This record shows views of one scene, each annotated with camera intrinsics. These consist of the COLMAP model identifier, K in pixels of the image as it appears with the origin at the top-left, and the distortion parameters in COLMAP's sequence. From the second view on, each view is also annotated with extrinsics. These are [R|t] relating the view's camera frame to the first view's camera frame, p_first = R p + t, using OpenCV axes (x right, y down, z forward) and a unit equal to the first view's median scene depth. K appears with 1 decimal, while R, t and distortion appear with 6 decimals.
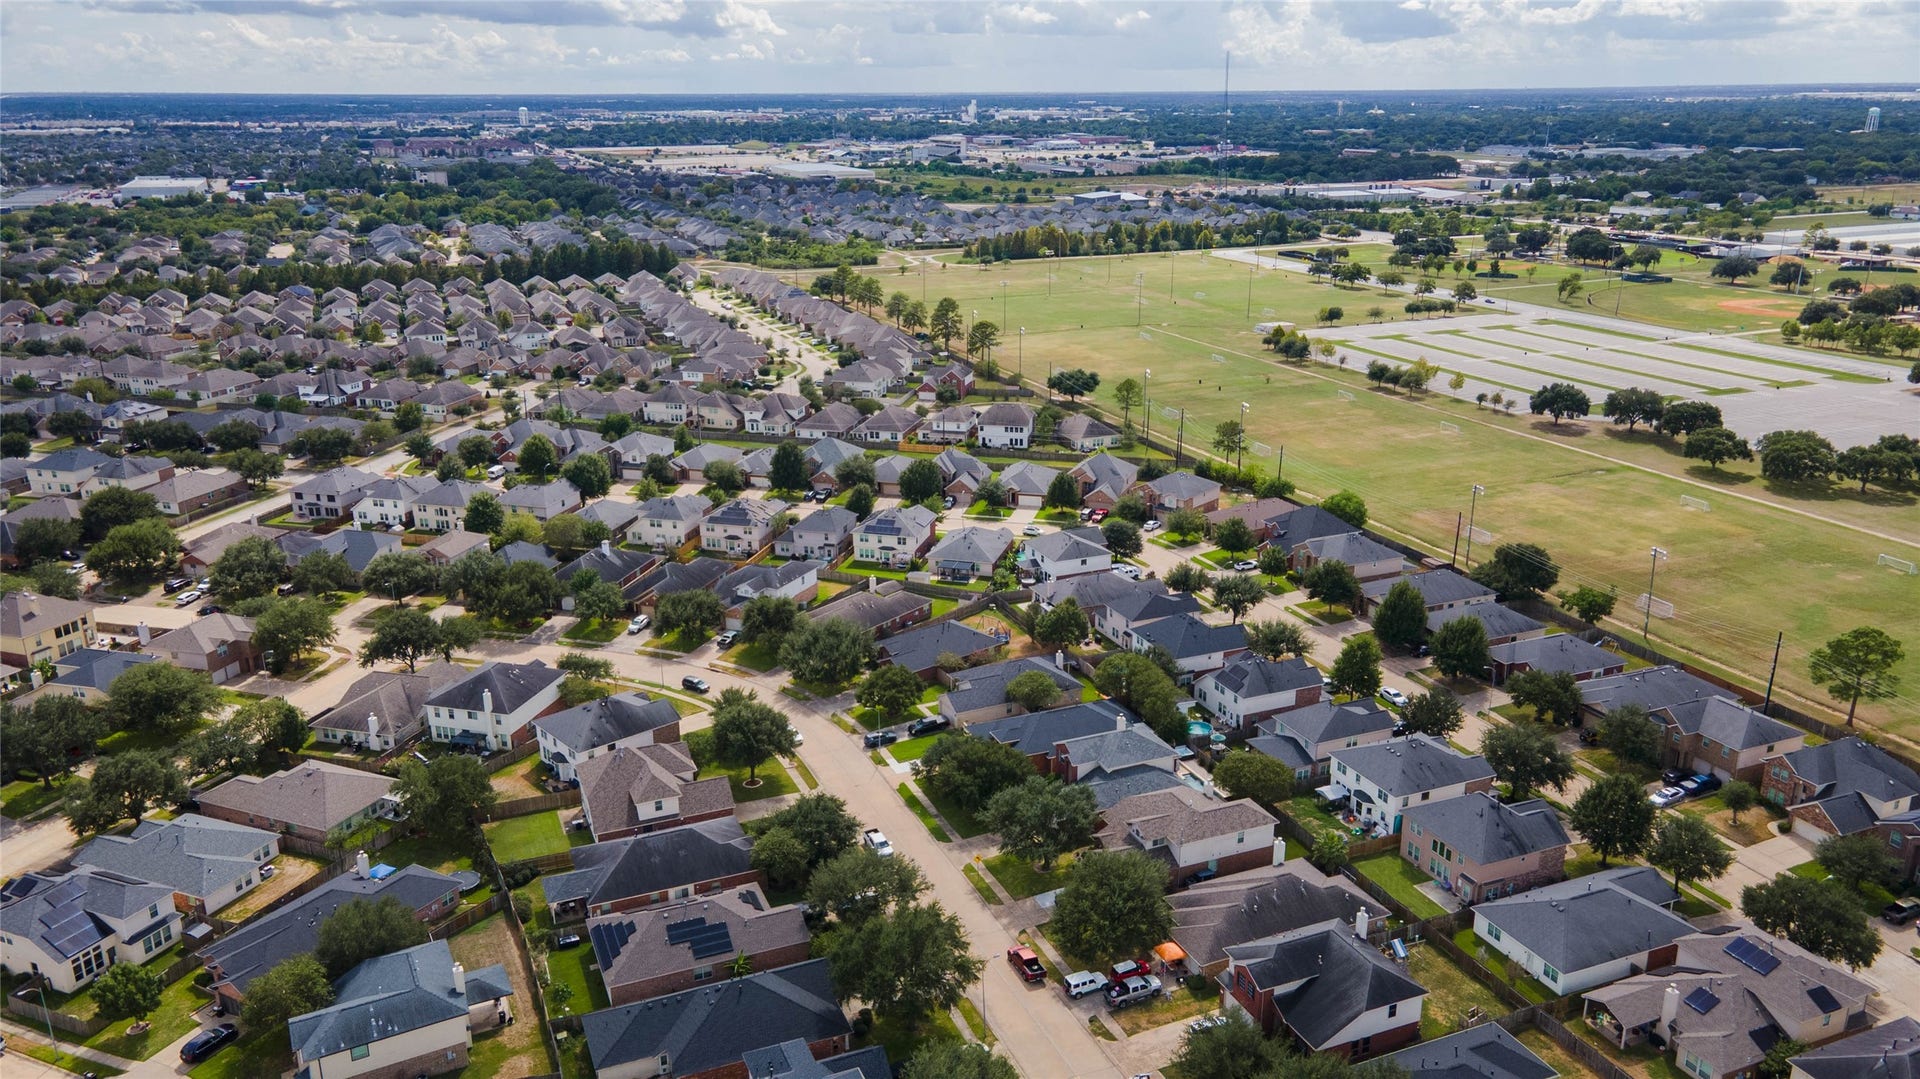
lens RADIAL K [[1443.3, 0, 960.7], [0, 1443.3, 540.1], [0, 0, 1]] dist [0.022857, 0.012822]
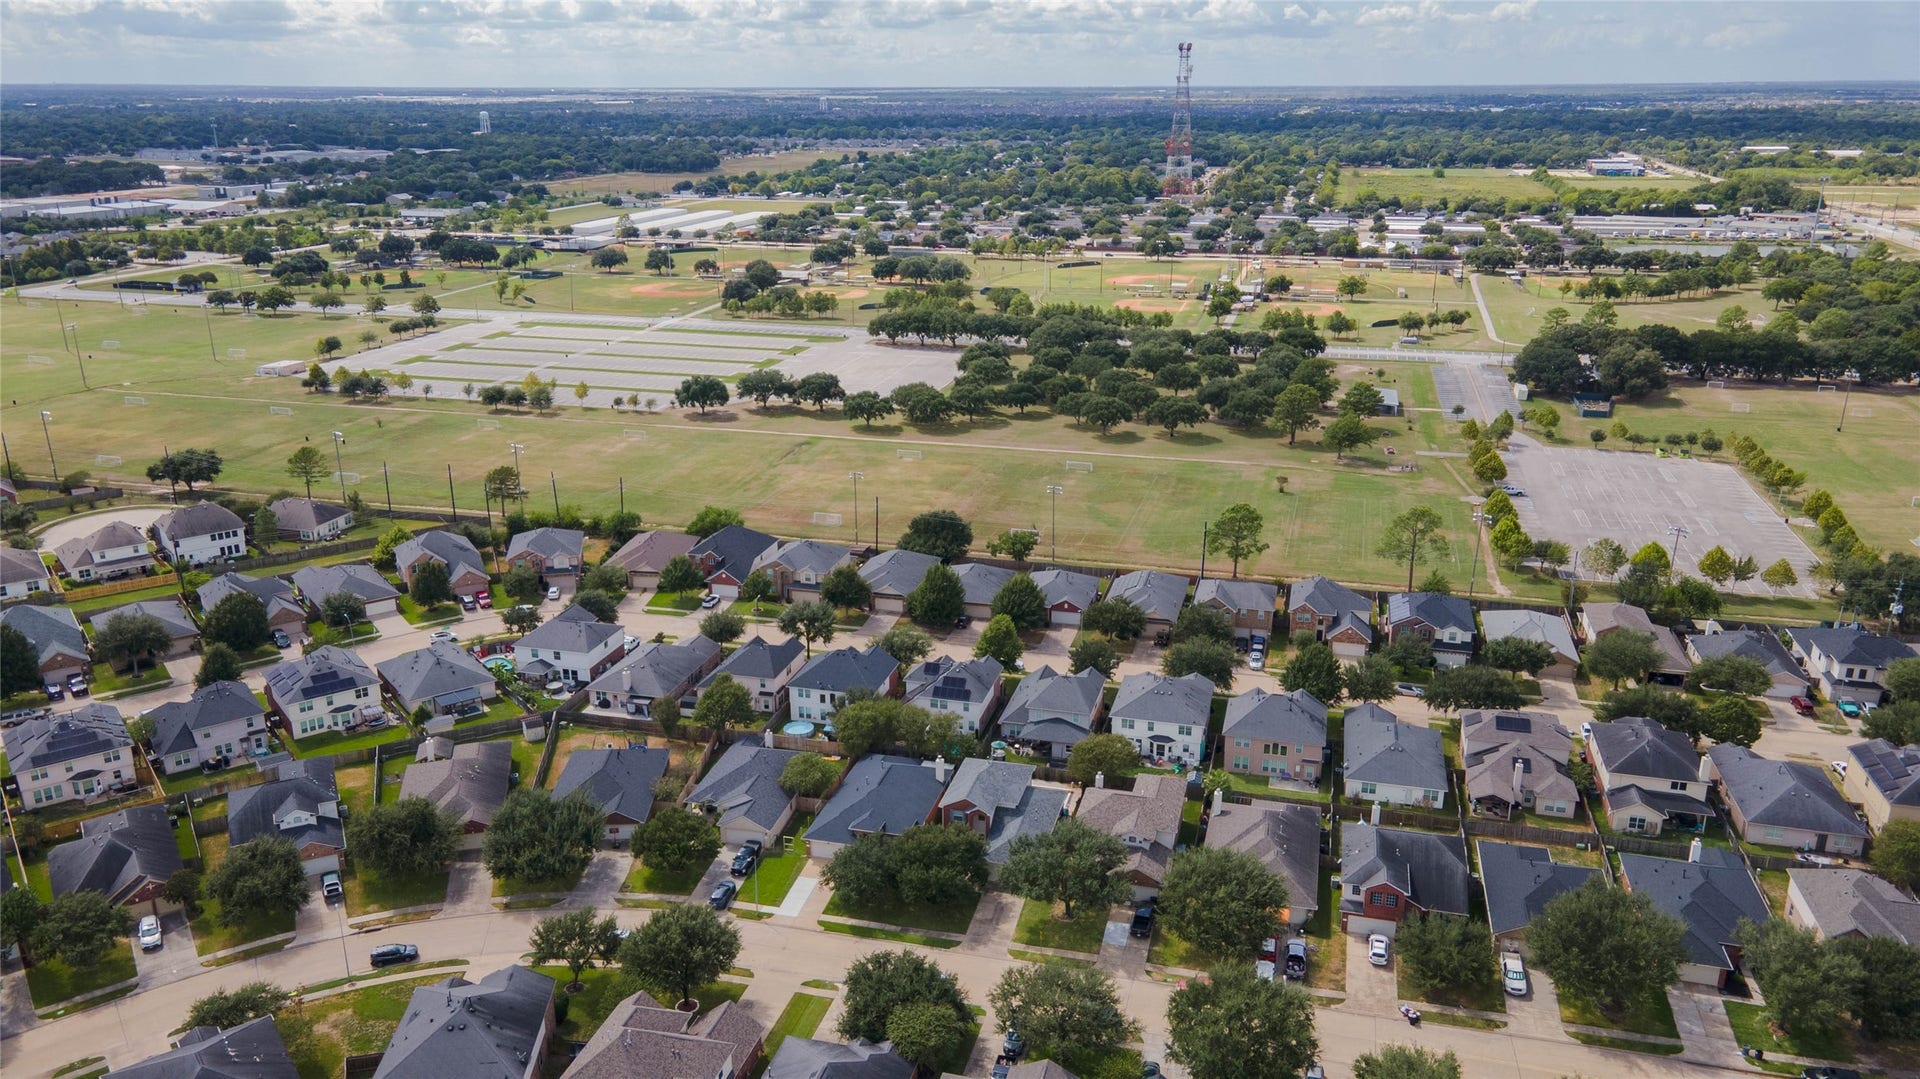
lens RADIAL K [[1443.3, 0, 960.8], [0, 1443.3, 538.5], [0, 0, 1]] dist [0.022857, 0.012822]
pose [[0.592762, -0.236012, 0.770020, -0.308918], [0.236042, 0.965024, 0.114075, -0.066315], [-0.770011, 0.114138, 0.627739, 0.192736]]
